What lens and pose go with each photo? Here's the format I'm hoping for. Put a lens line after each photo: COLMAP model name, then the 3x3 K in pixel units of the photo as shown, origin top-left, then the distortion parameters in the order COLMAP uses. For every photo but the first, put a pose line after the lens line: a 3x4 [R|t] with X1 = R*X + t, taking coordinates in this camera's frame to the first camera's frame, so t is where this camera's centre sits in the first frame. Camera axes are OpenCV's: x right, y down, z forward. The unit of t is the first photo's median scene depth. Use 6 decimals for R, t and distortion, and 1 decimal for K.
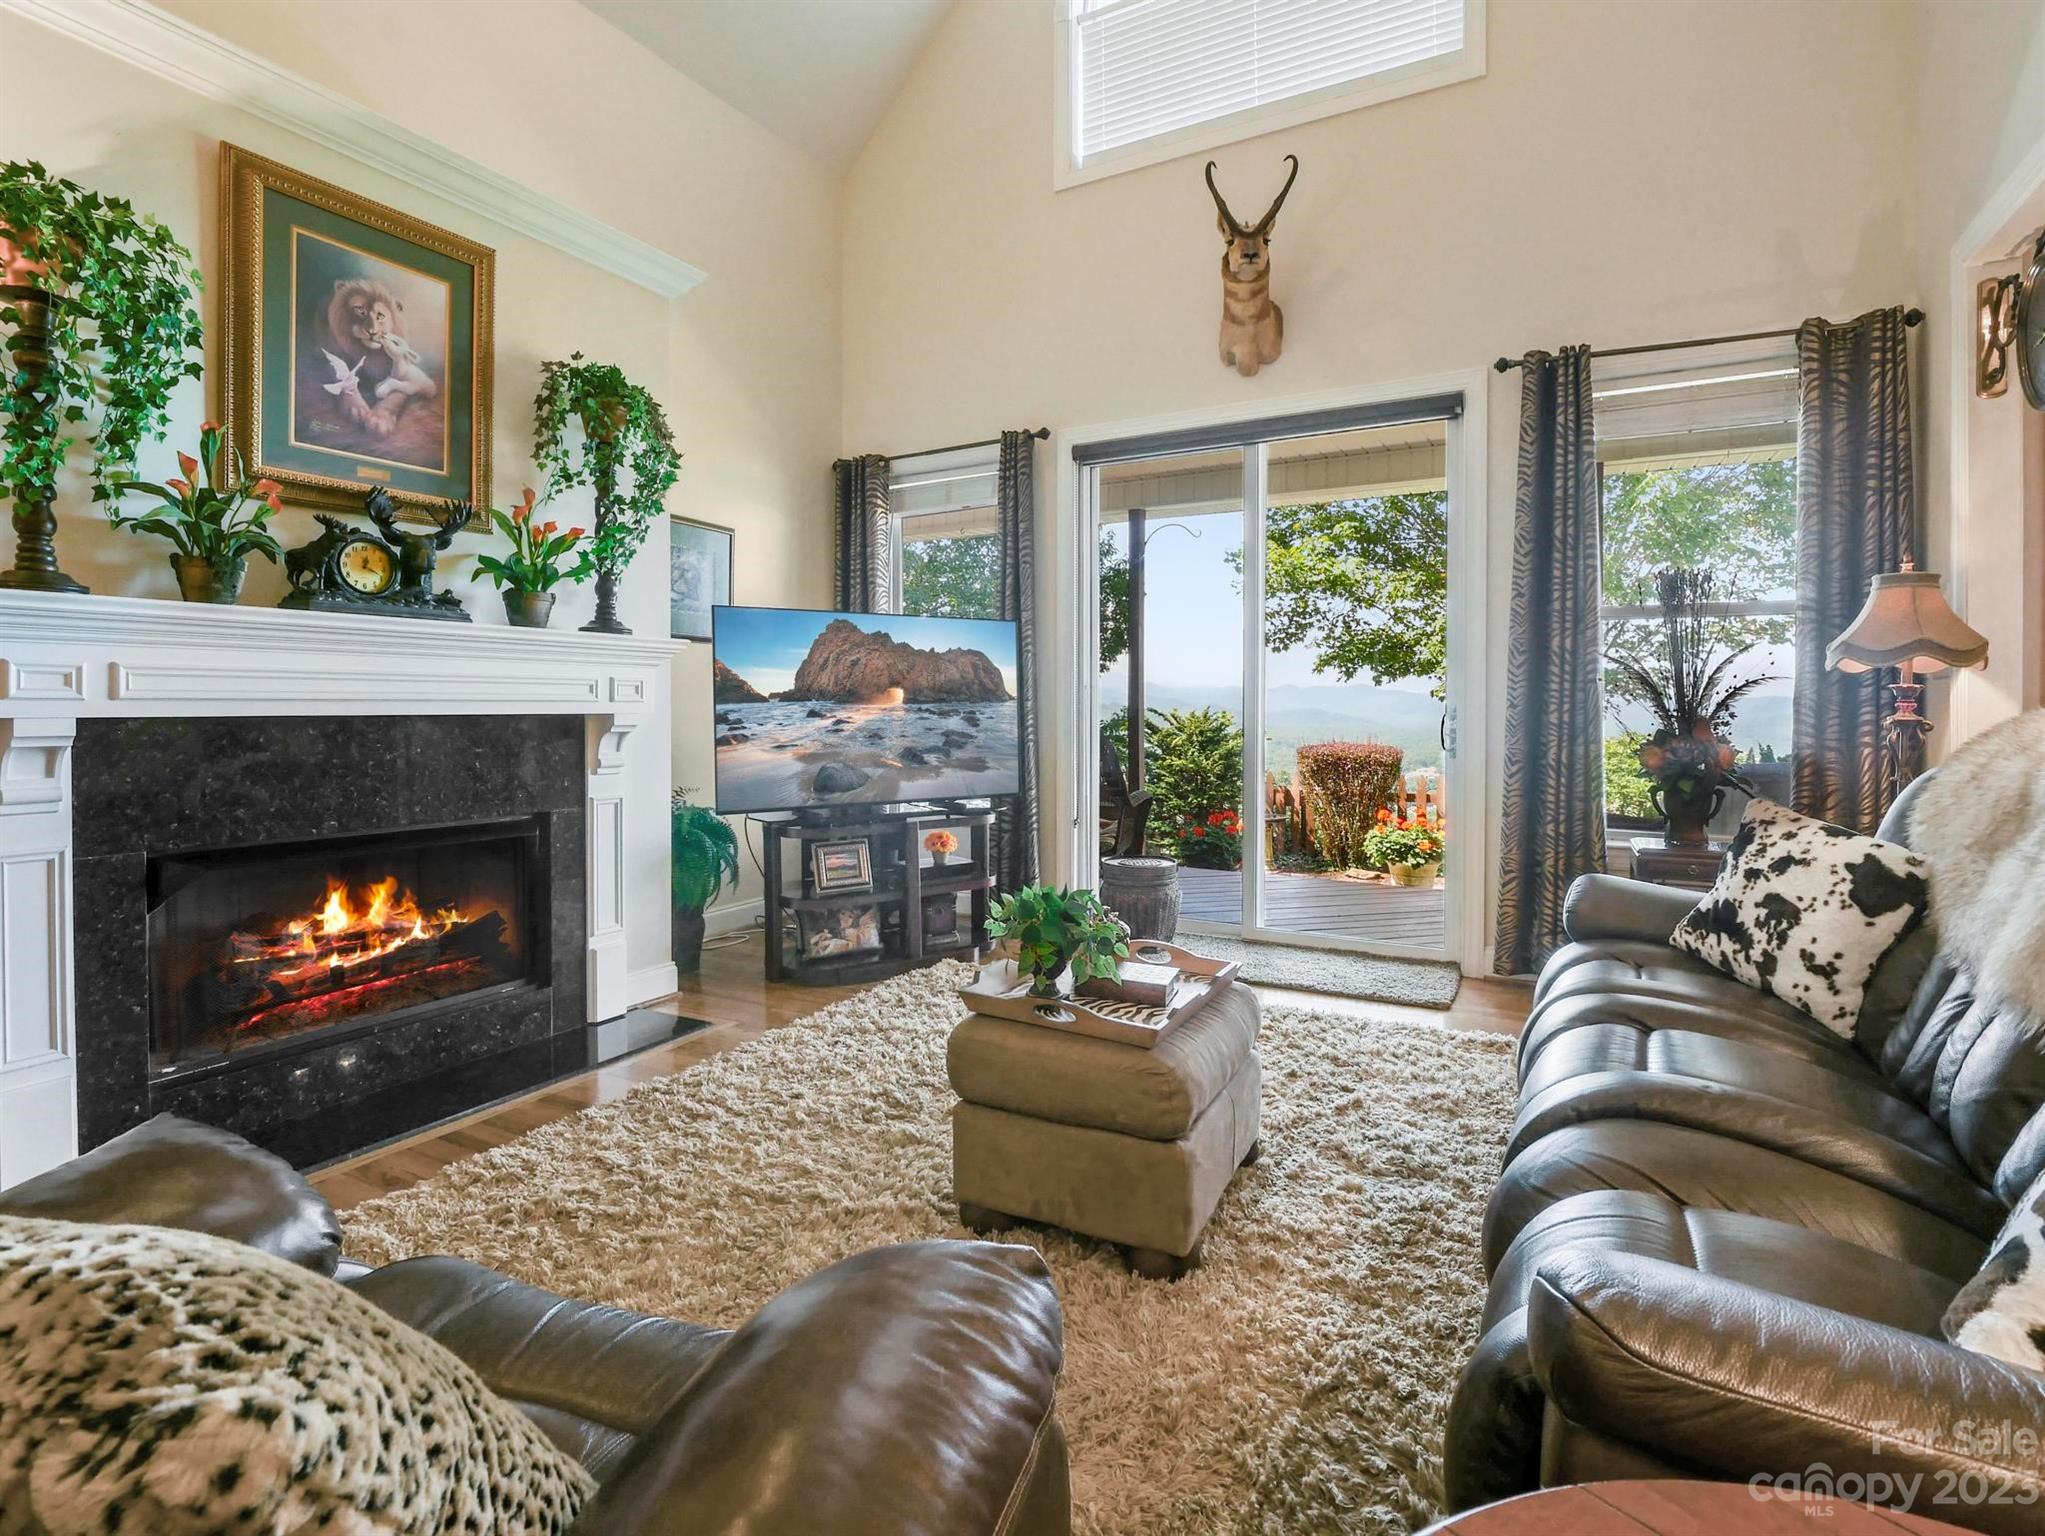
lens RADIAL K [[1013.1, 0, 1037.3], [0, 1013.1, 708.7], [0, 0, 1]] dist [-0.010308, -0.002581]
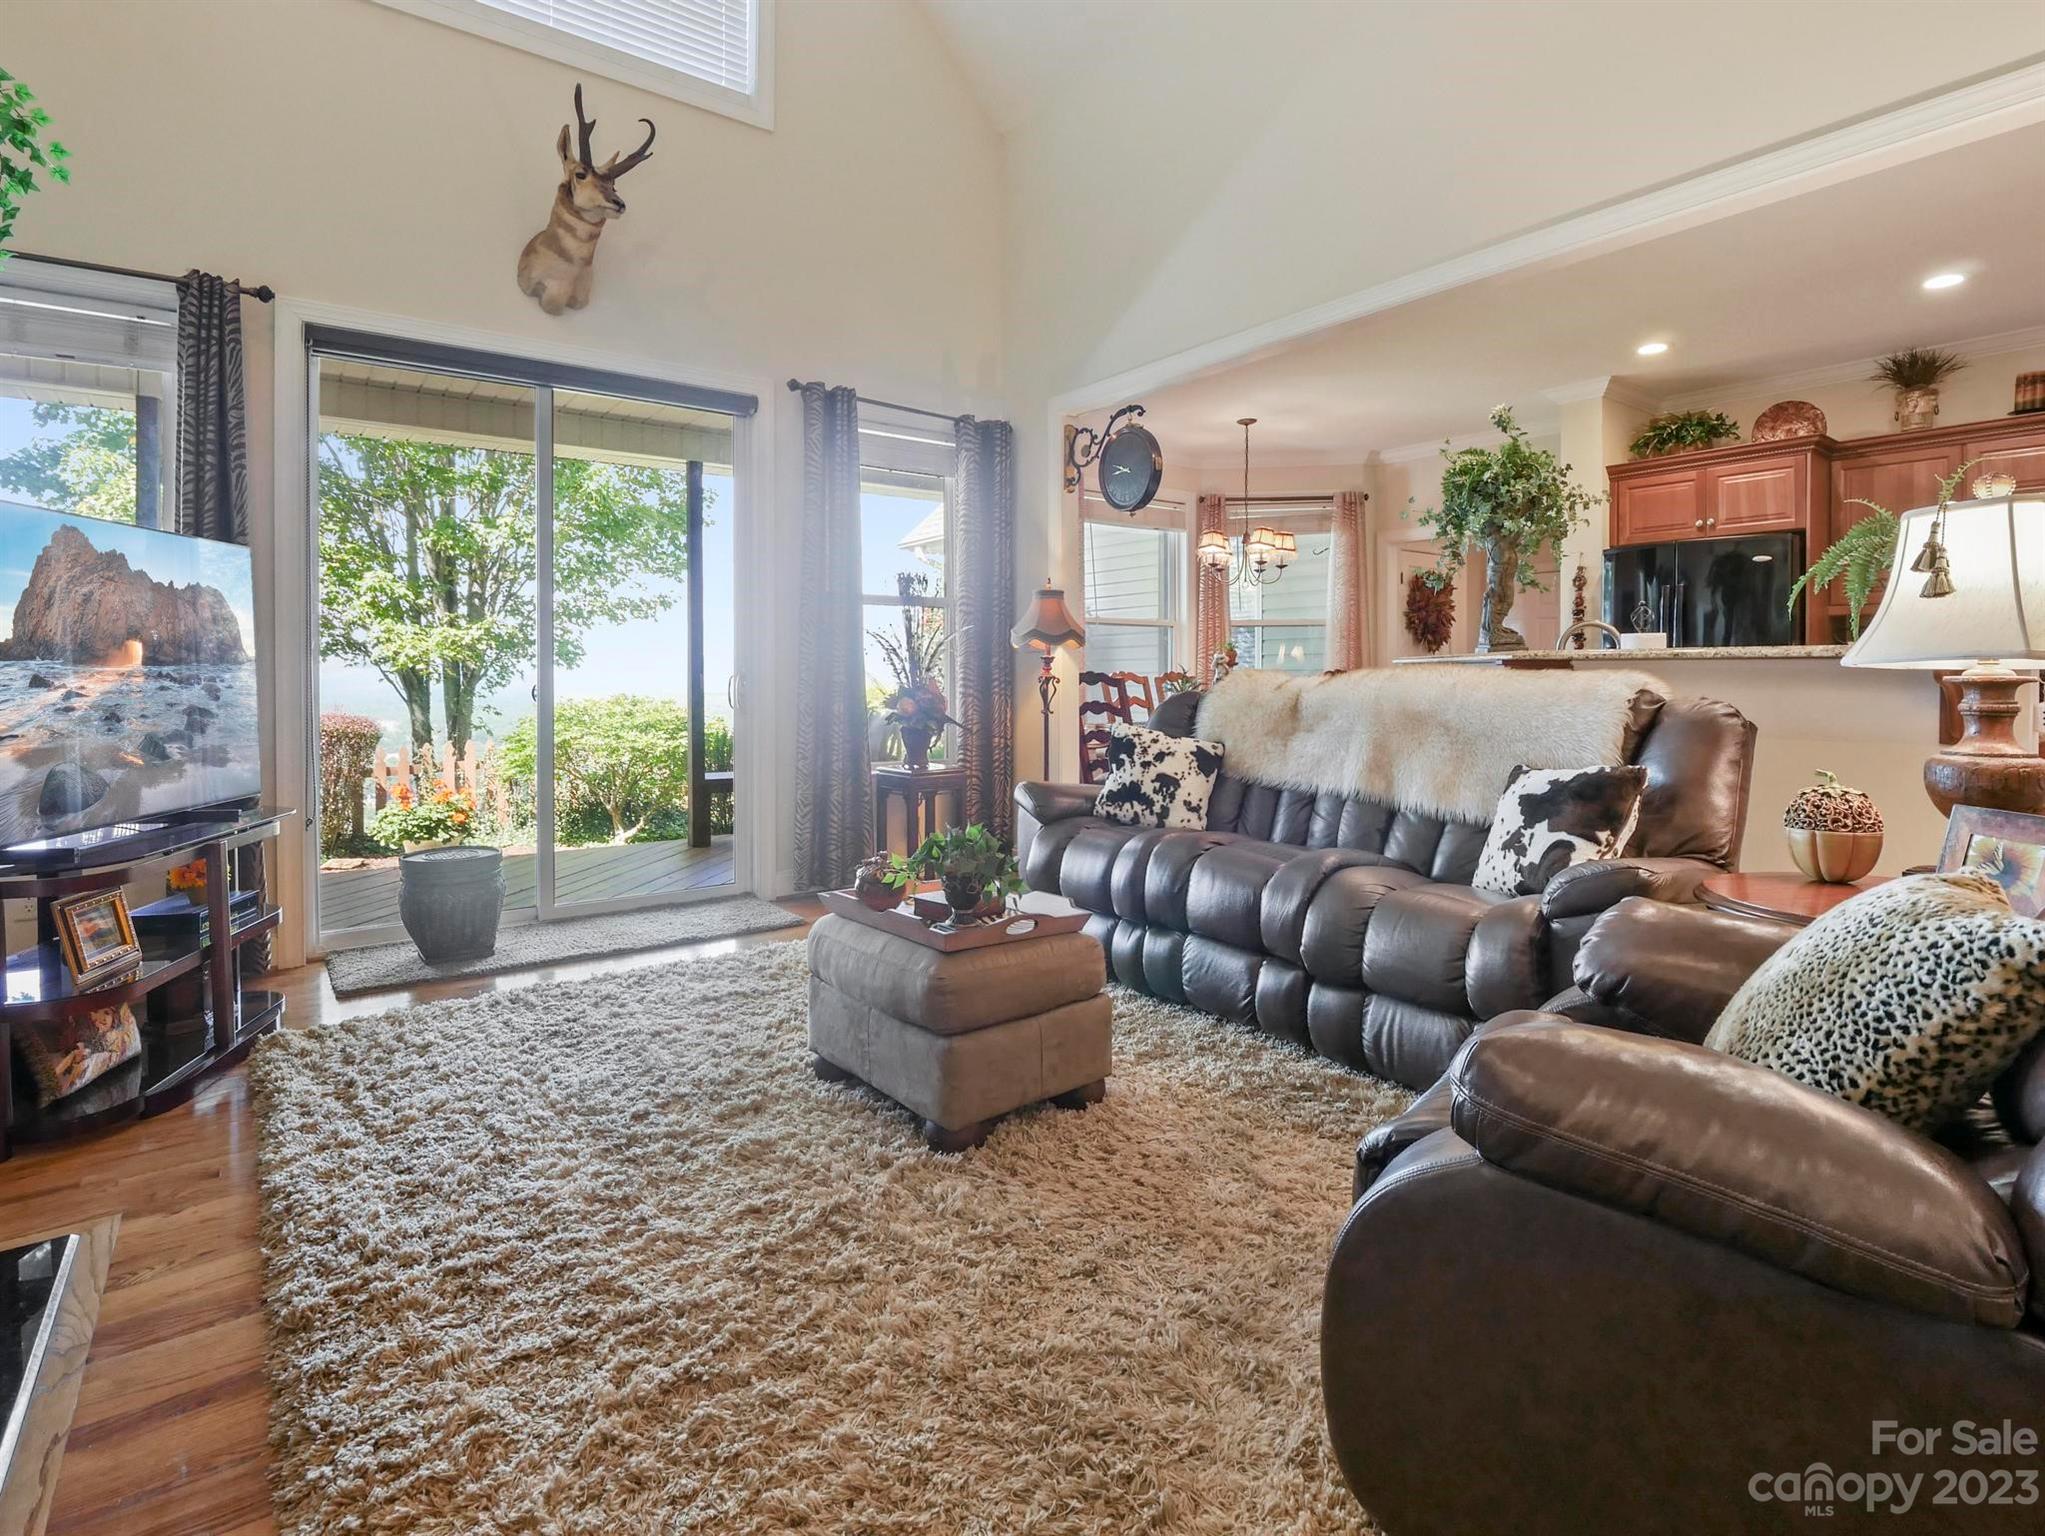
lens RADIAL K [[1013.1, 0, 1007.9], [0, 1013.1, 693.8], [0, 0, 1]] dist [-0.010308, -0.002581]
pose [[0.417094, -0.020856, 0.908624, -0.516804], [0.005107, 0.999775, 0.020603, 0.002795], [-0.908849, -0.003953, 0.417107, 0.258384]]
